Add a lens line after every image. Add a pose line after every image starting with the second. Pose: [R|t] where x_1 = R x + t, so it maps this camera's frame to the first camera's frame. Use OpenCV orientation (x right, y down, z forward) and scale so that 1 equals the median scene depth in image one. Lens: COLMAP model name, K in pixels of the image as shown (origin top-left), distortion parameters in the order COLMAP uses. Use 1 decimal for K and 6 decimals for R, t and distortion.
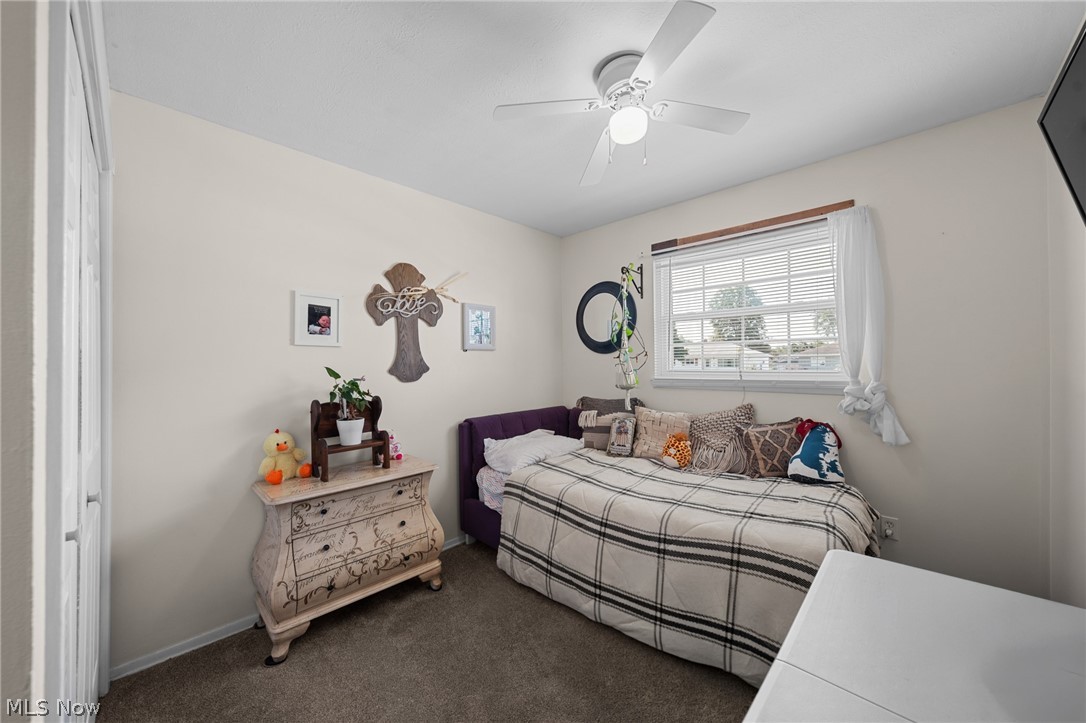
lens RADIAL K [[402.0, 0, 547.8], [0, 402.0, 356.7], [0, 0, 1]] dist [-0.000261, -0.000214]
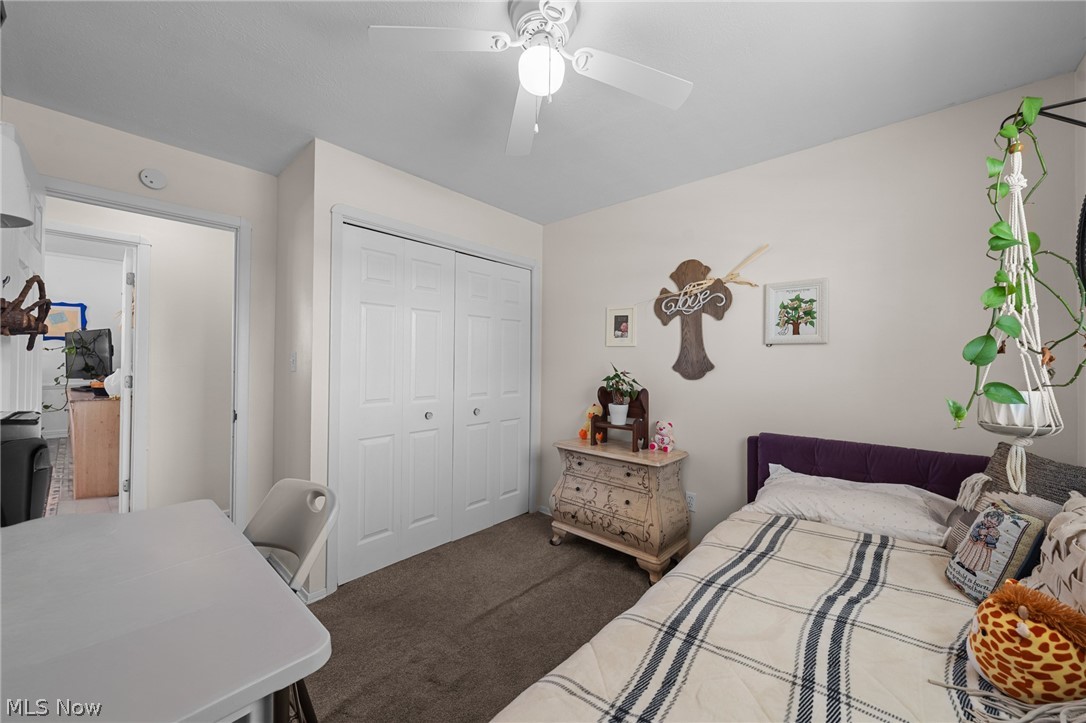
lens RADIAL K [[402.0, 0, 547.8], [0, 402.0, 356.7], [0, 0, 1]] dist [-0.000261, -0.000214]
pose [[0.035573, -0.001124, -0.999366, 0.689613], [0.003395, 0.999994, -0.001004, 0.007522], [0.999361, -0.003358, 0.035576, 0.675684]]
